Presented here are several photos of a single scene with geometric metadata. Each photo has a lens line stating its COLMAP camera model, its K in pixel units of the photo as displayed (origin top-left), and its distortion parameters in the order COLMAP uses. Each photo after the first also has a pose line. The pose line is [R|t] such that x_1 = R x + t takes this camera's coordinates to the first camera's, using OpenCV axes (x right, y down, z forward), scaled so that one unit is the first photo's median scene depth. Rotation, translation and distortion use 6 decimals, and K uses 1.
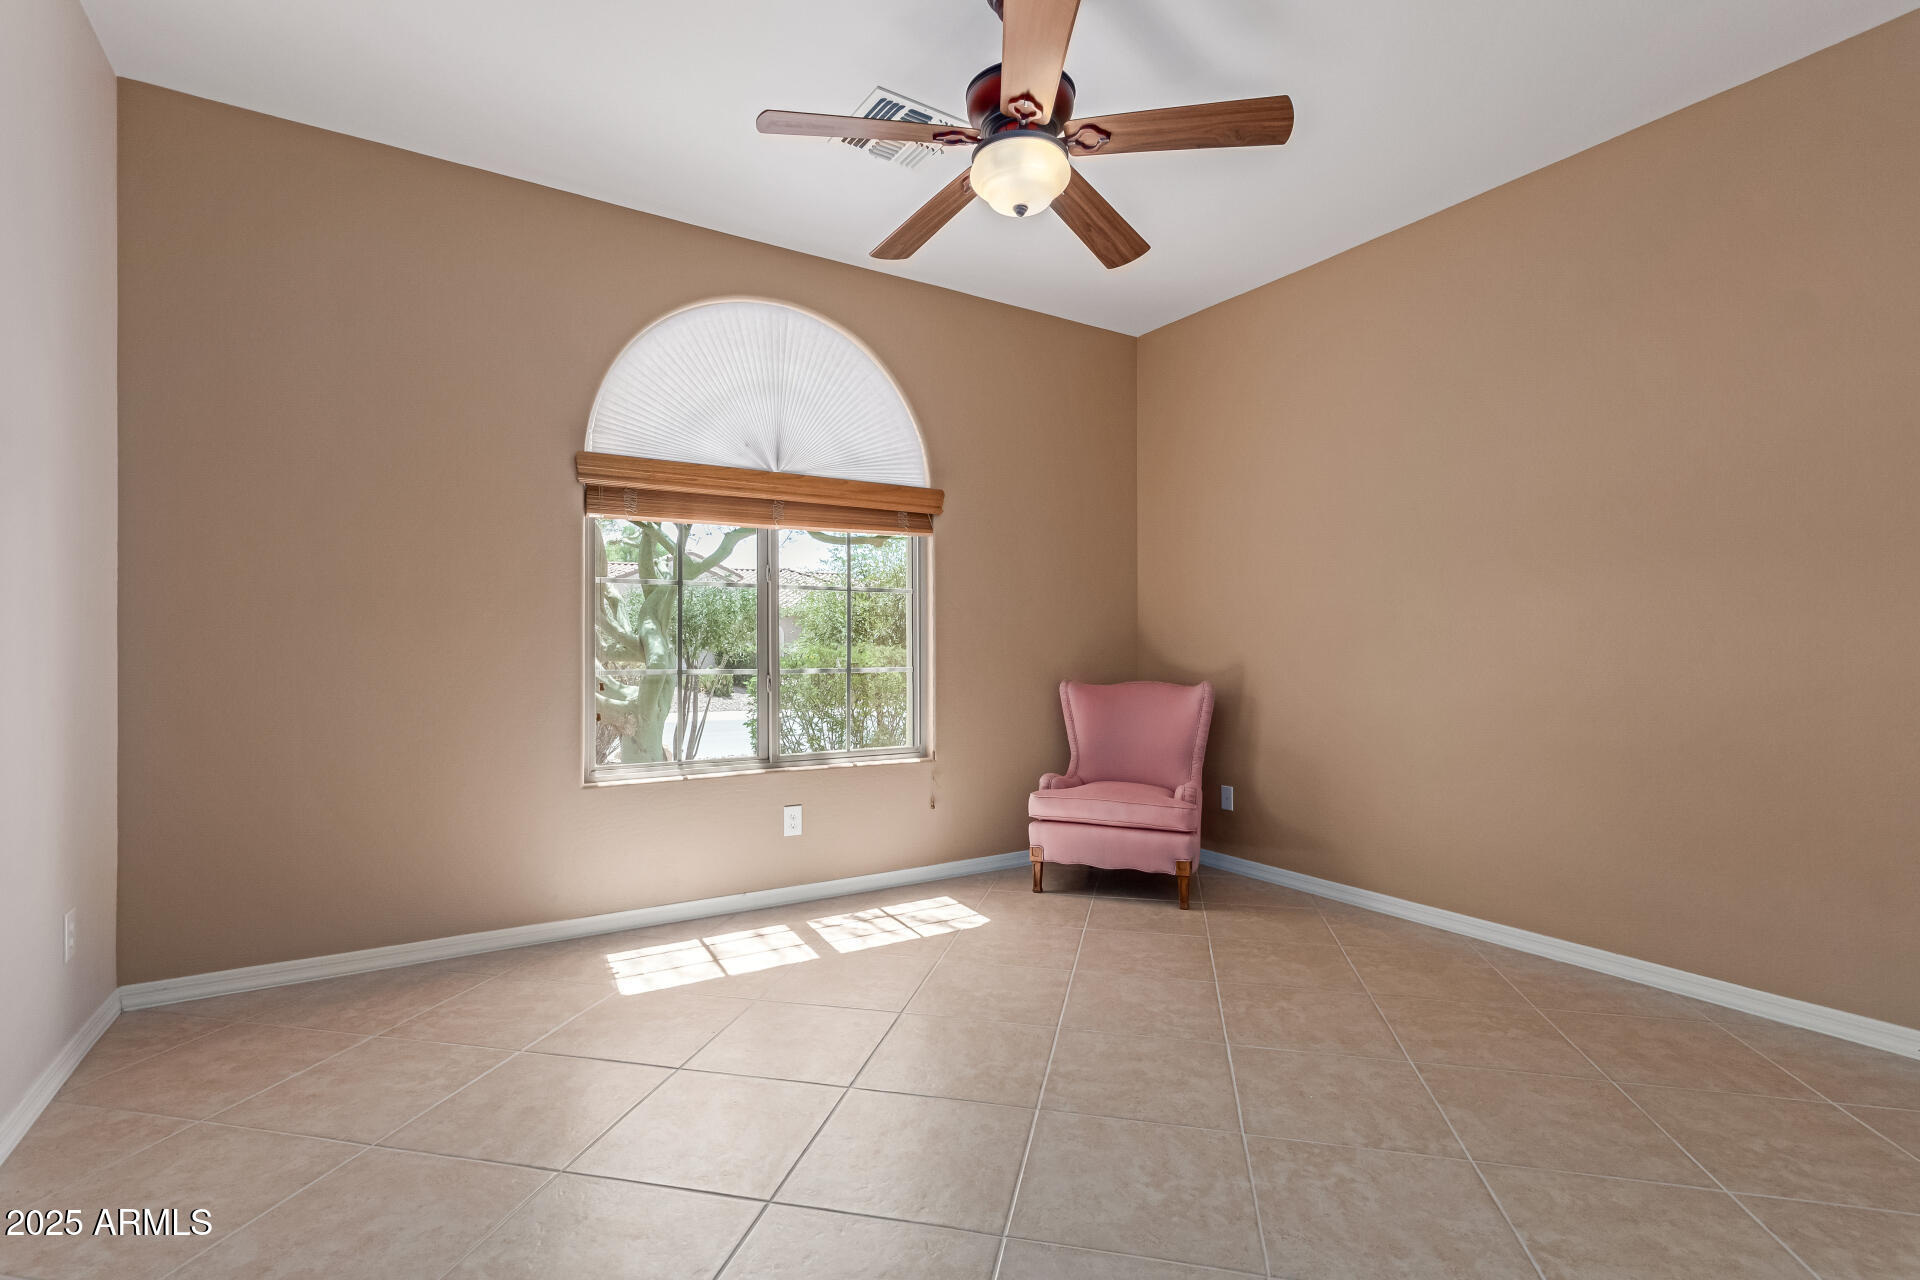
lens RADIAL K [[873.7, 0, 964.3], [0, 873.7, 644.0], [0, 0, 1]] dist [0.004648, 0.000707]
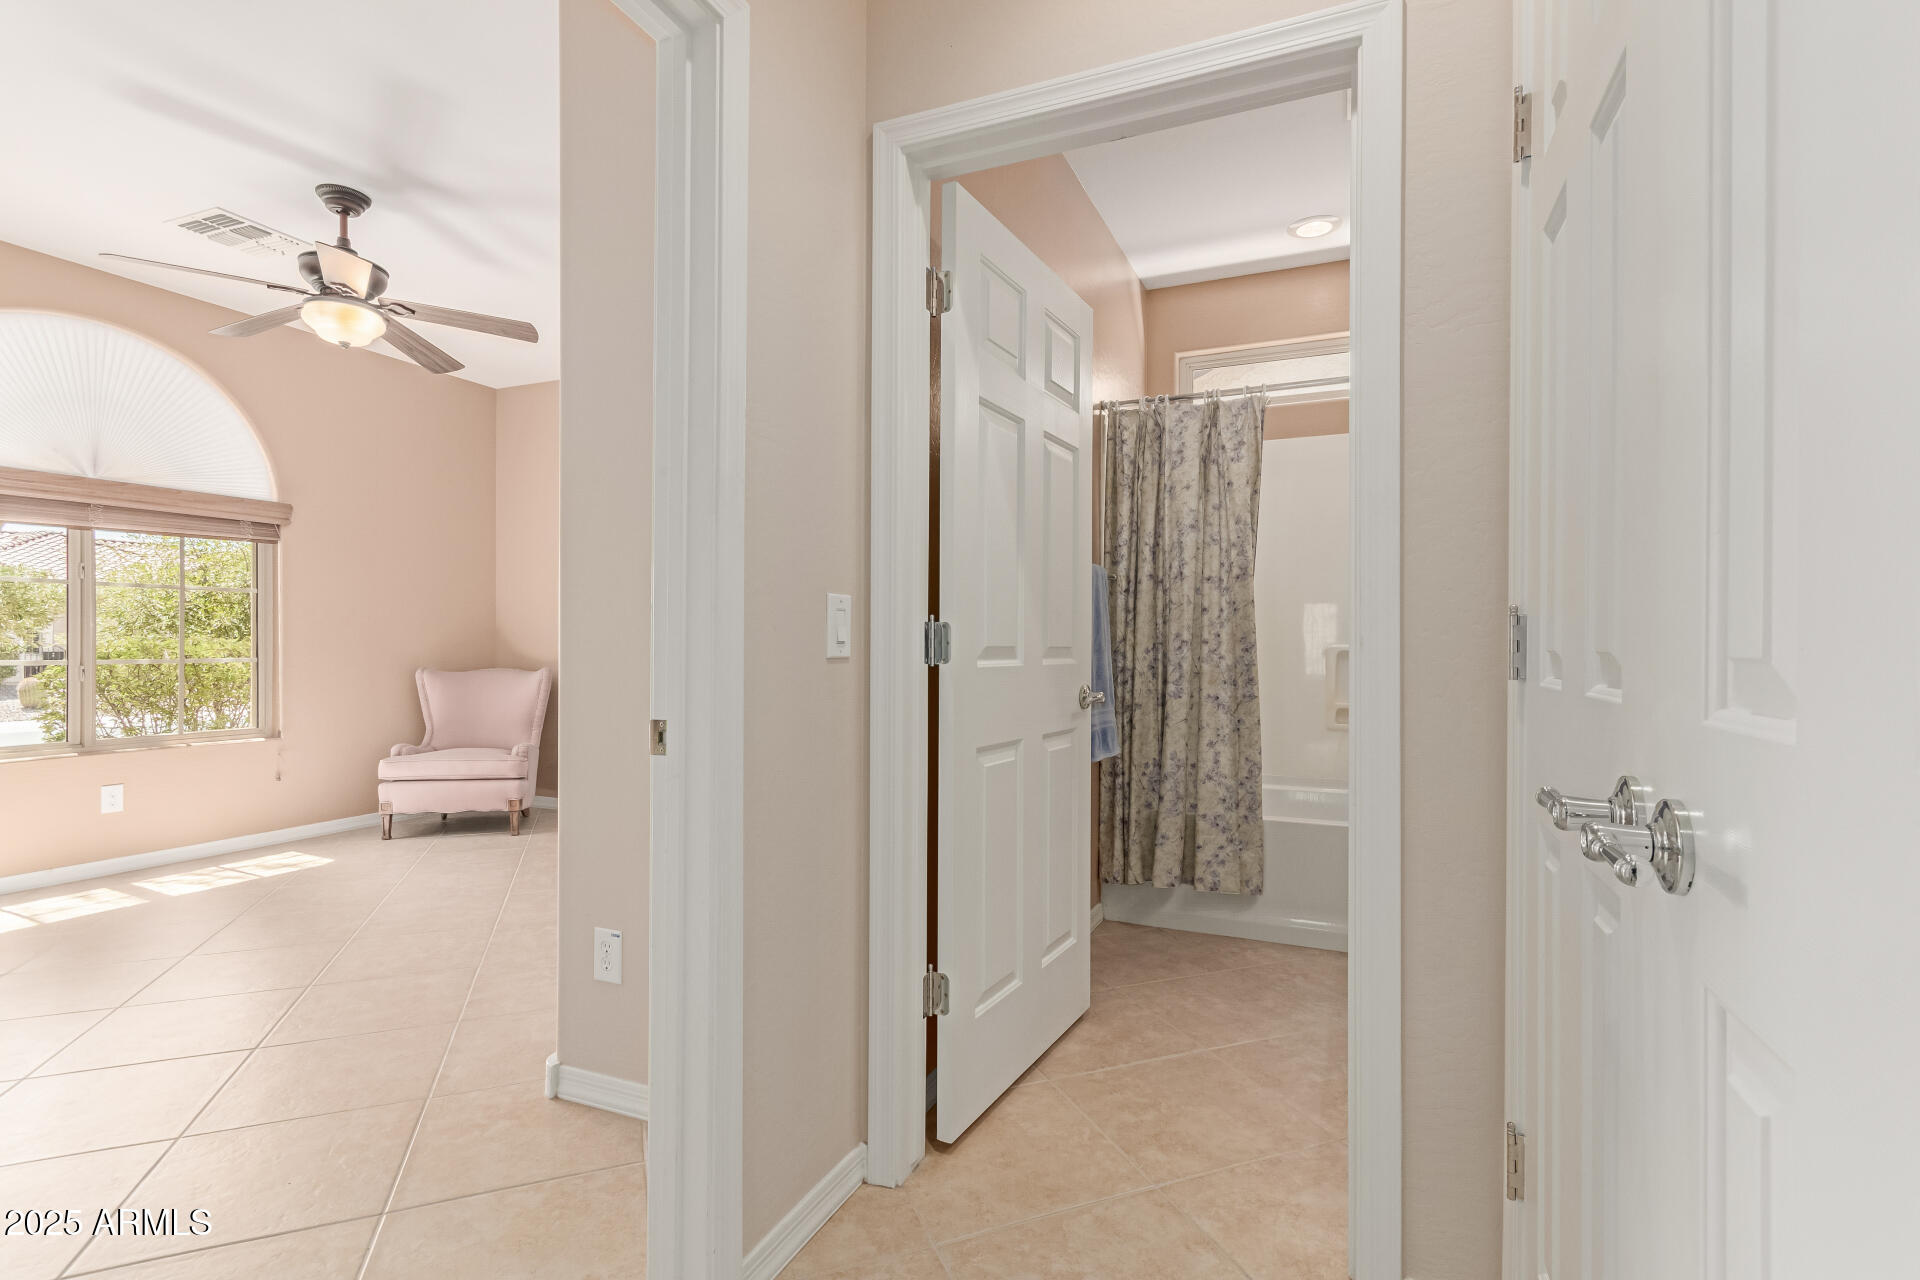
lens RADIAL K [[864.7, 0, 972.2], [0, 864.7, 644.3], [0, 0, 1]] dist [0.001521, 0.000060]
pose [[0.815319, 0.003824, 0.578999, 0.051411], [-0.008066, 0.999956, 0.004754, -0.004163], [-0.578956, -0.008546, 0.815314, -0.492759]]
